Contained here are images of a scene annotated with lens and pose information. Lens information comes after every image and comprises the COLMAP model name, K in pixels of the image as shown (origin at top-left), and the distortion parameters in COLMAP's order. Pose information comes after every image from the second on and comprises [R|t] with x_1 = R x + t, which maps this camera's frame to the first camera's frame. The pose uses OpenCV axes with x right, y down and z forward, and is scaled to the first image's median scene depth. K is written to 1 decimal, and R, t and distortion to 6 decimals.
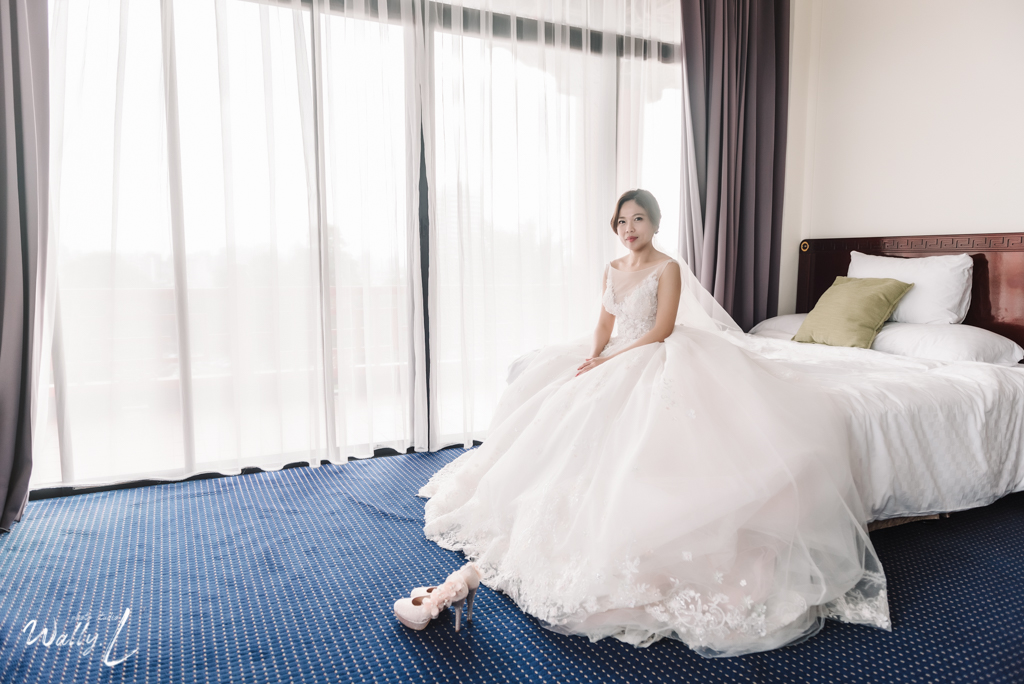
lens RADIAL K [[696.0, 0, 487.9], [0, 696.0, 337.5], [0, 0, 1]] dist [0.005425, -0.002009]
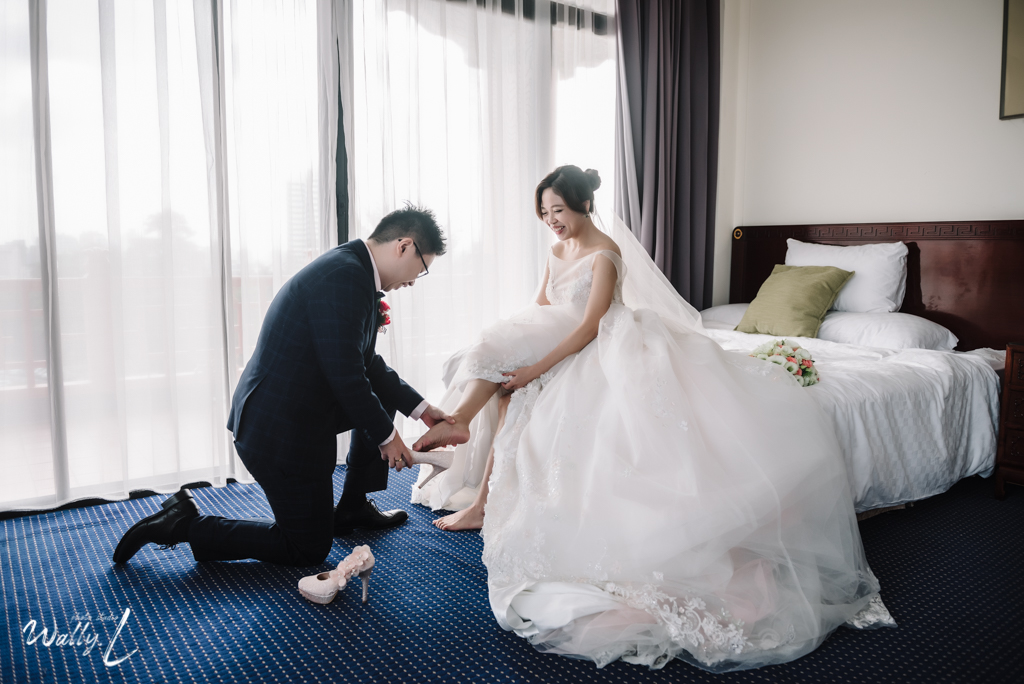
lens RADIAL K [[765.5, 0, 486.0], [0, 765.5, 324.9], [0, 0, 1]] dist [-0.031892, -0.003309]
pose [[0.984807, -0.008499, 0.173442, -0.087368], [0.011636, 0.999786, -0.017077, 0.010334], [-0.173260, 0.018836, 0.984696, 0.040296]]
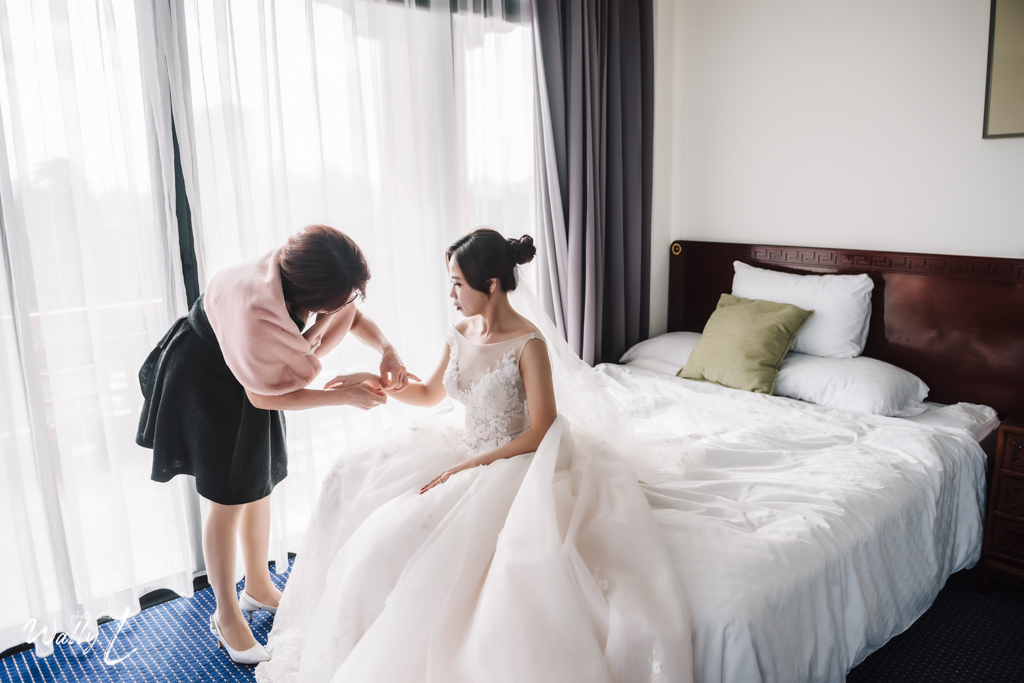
lens RADIAL K [[764.5, 0, 496.5], [0, 764.5, 325.6], [0, 0, 1]] dist [-0.027829, -0.019778]
pose [[0.957056, -0.072577, 0.280672, -0.019685], [0.053476, 0.995738, 0.075135, -0.153168], [-0.284928, -0.056899, 0.956859, 0.230630]]
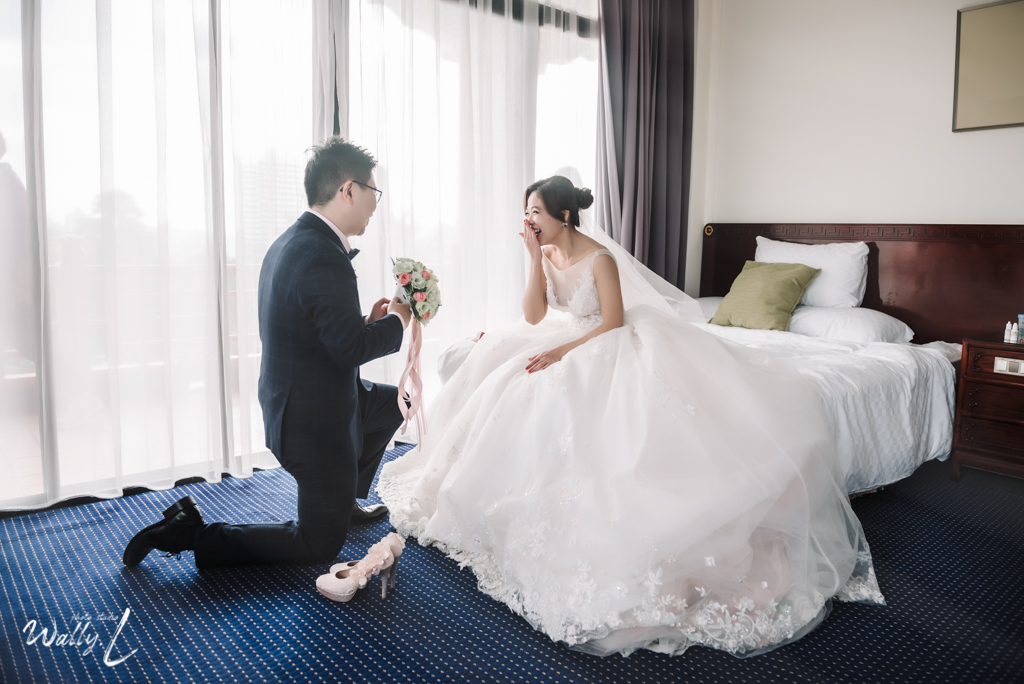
lens RADIAL K [[751.9, 0, 511.1], [0, 751.9, 301.8], [0, 0, 1]] dist [-0.048677, 0.006132]
pose [[0.962503, -0.000397, 0.271270, -0.145423], [0.007328, 0.999672, -0.024538, -0.003764], [-0.271172, 0.025606, 0.962190, 0.049881]]
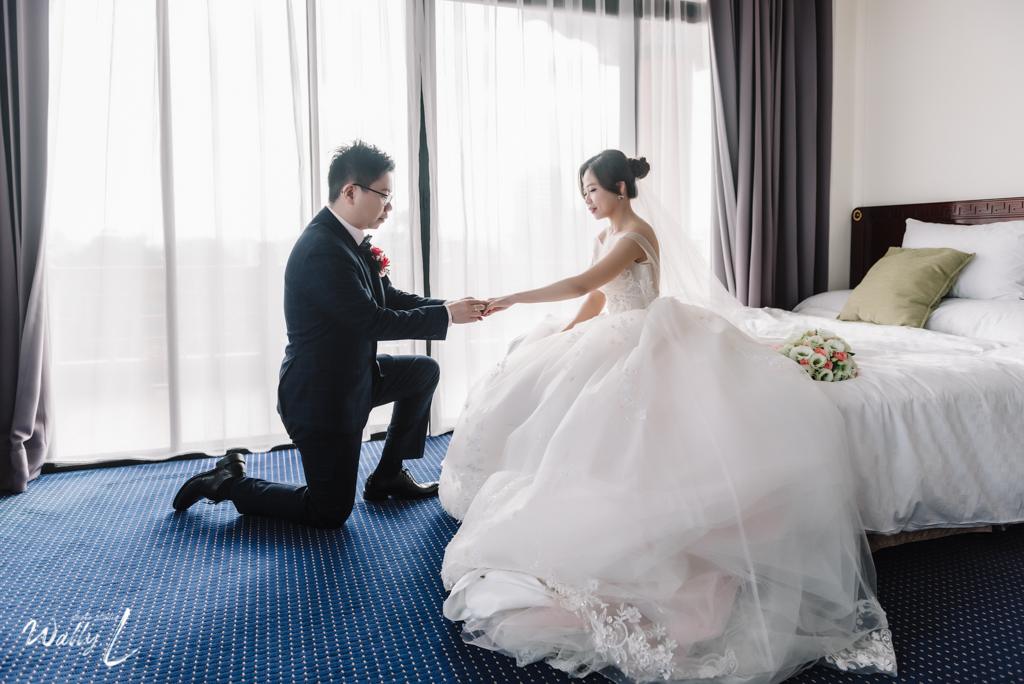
lens RADIAL K [[696.0, 0, 495.0], [0, 696.0, 281.4], [0, 0, 1]] dist [0.005425, -0.002009]
pose [[0.992868, -0.004252, -0.119139, 0.123638], [-0.002565, 0.998371, -0.057003, 0.009221], [0.119187, 0.056902, 0.991240, 0.070874]]
